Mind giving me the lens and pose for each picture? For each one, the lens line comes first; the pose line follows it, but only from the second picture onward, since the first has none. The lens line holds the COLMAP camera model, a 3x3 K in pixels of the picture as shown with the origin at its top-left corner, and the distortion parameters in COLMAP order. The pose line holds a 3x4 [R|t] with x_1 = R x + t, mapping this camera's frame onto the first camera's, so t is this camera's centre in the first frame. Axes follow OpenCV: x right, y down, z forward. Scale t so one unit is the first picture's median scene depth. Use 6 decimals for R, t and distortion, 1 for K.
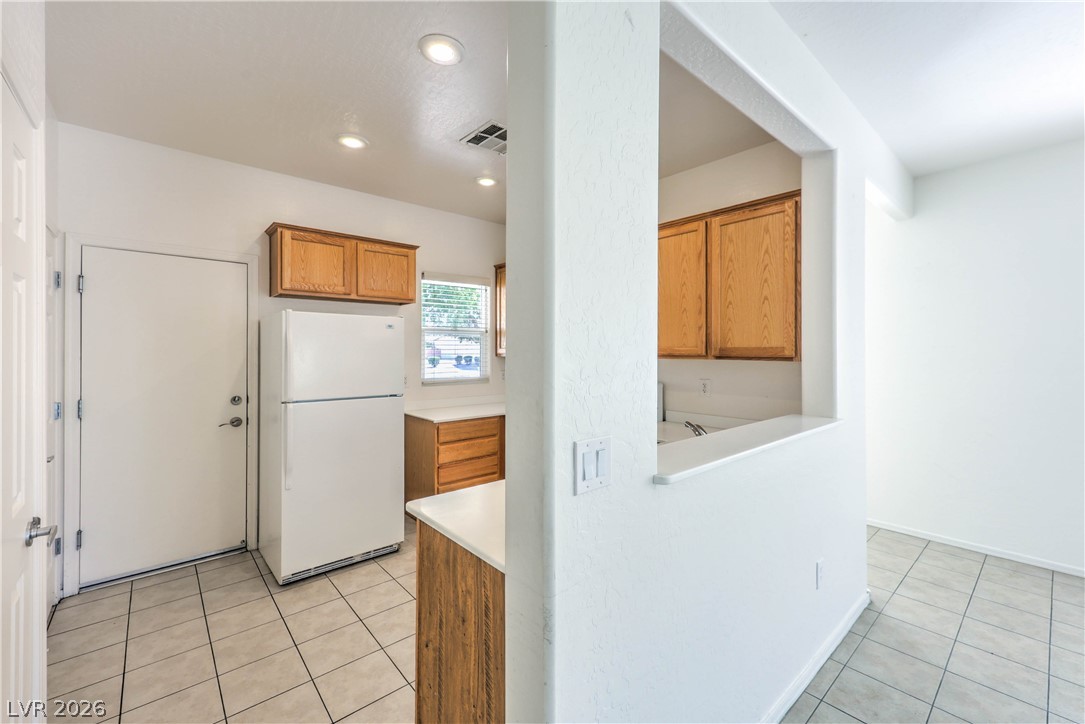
lens RADIAL K [[451.1, 0, 555.4], [0, 451.1, 352.6], [0, 0, 1]] dist [0.003168, 0.000212]
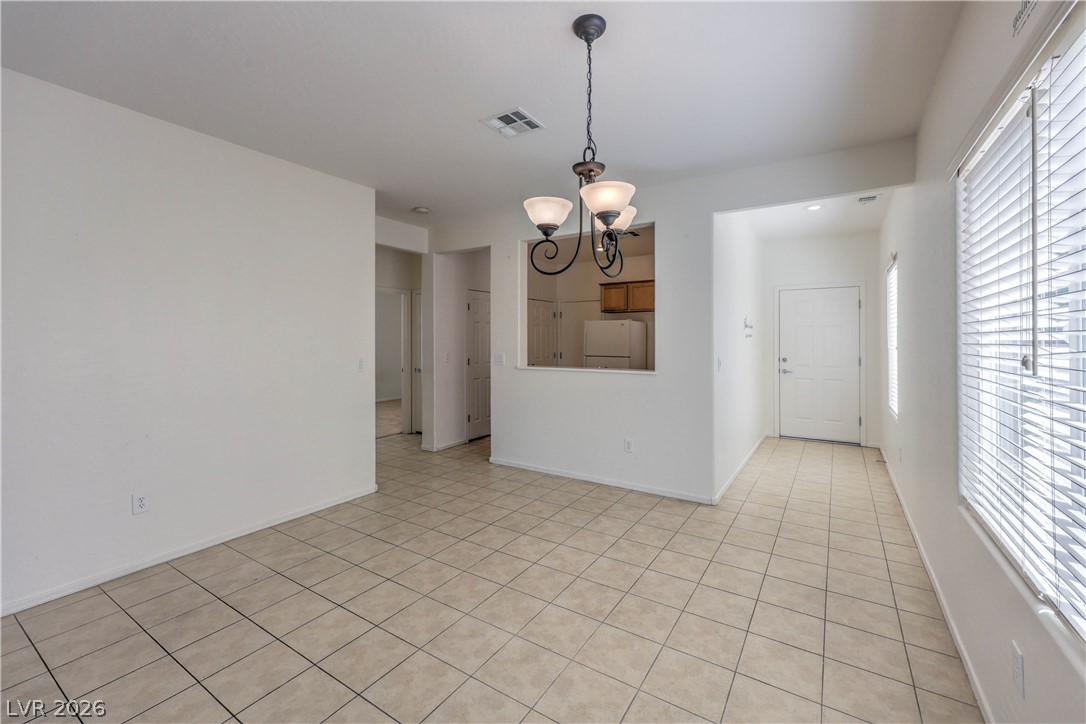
lens RADIAL K [[445.2, 0, 547.1], [0, 445.2, 337.9], [0, 0, 1]] dist [0.001255, 0.000167]
pose [[0.264937, -0.003962, -0.964258, 1.652725], [0.000872, 0.999992, -0.003869, 0.014758], [0.964265, 0.000184, 0.264938, 0.090856]]
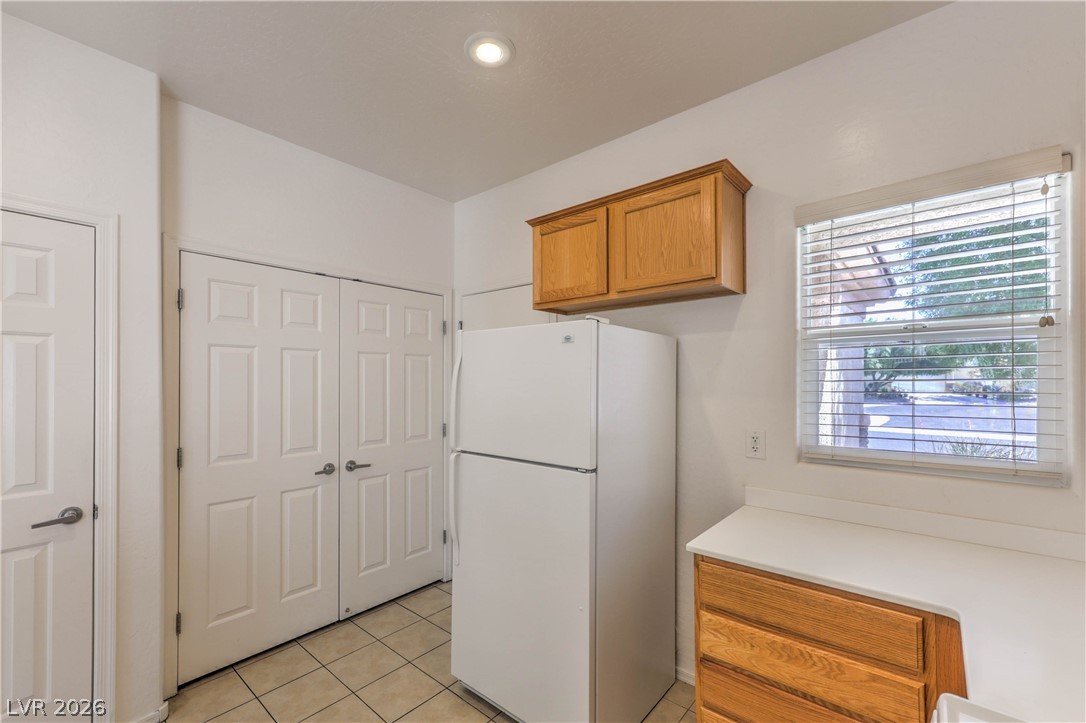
lens RADIAL K [[456.2, 0, 539.7], [0, 456.2, 380.2], [0, 0, 1]] dist [0.009424, 0.000168]
pose [[0.131375, -0.002118, -0.991330, 0.175957], [-0.002518, 0.999994, -0.002470, -0.008074], [0.991329, 0.002821, 0.131369, 0.929769]]
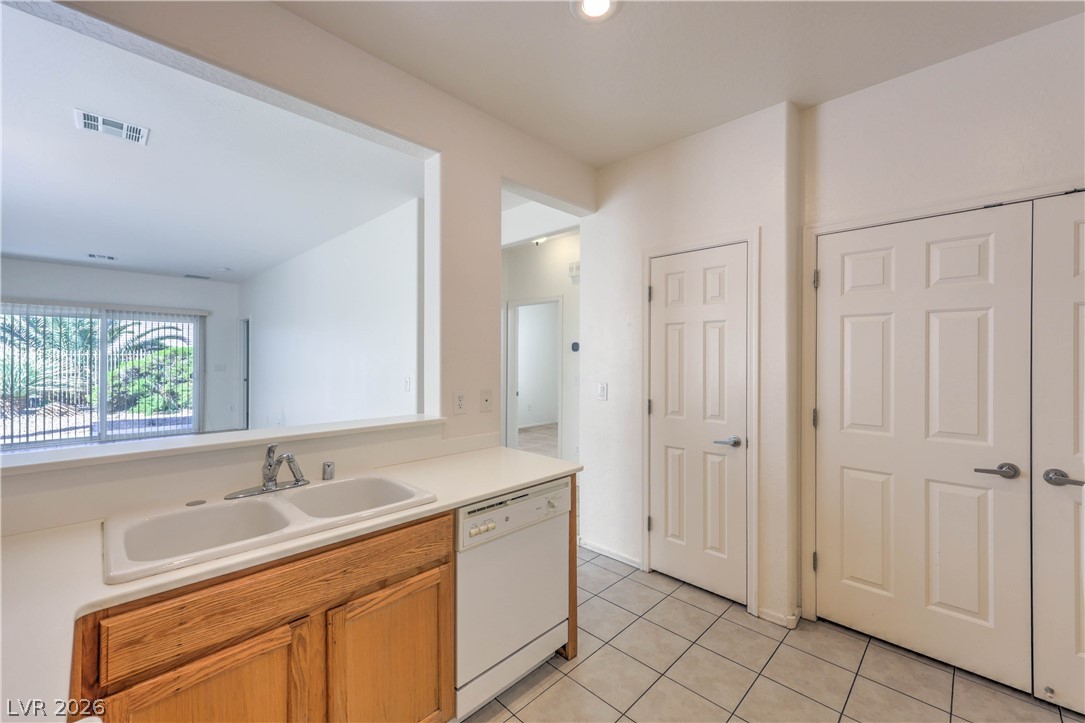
lens RADIAL K [[438.3, 0, 547.8], [0, 438.3, 361.4], [0, 0, 1]] dist [0.003500, 0.000466]
pose [[-0.997233, -0.005518, -0.074137, -0.067851], [-0.006348, 0.999920, 0.010963, 0.006458], [0.074071, 0.011403, -0.997188, 1.208750]]
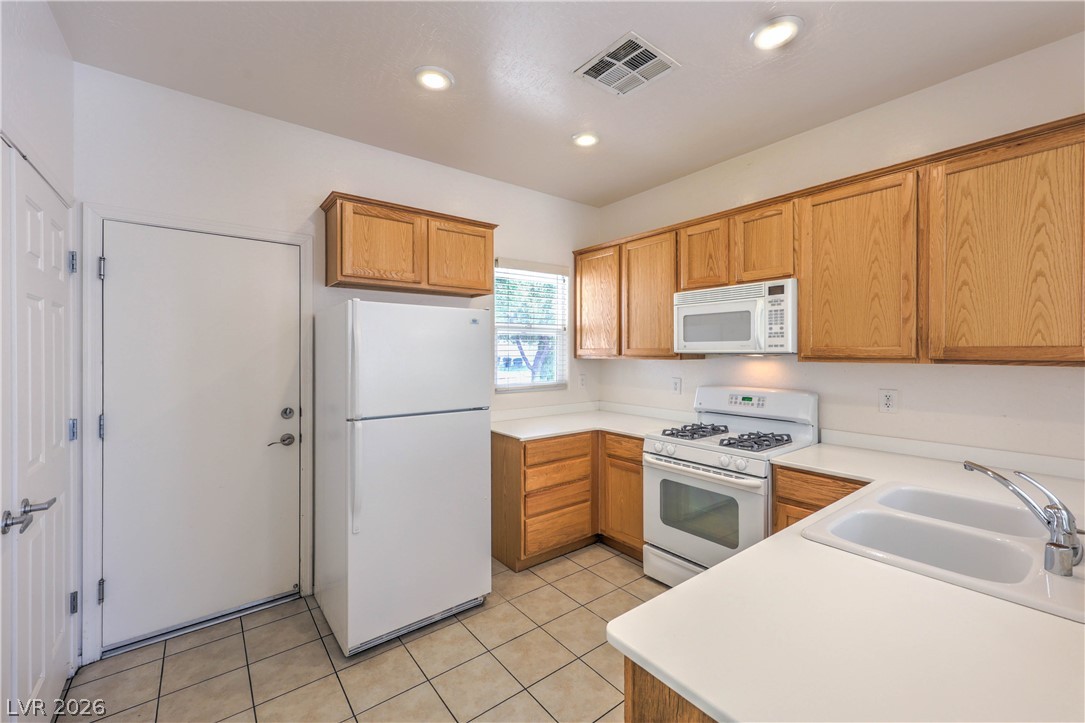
lens RADIAL K [[442.8, 0, 546.2], [0, 442.8, 354.1], [0, 0, 1]] dist [0.002633, 0.000126]
pose [[0.997908, -0.001313, -0.064631, -0.199588], [0.001439, 0.999997, 0.001907, -0.001847], [0.064629, -0.001996, 0.997907, 0.245556]]
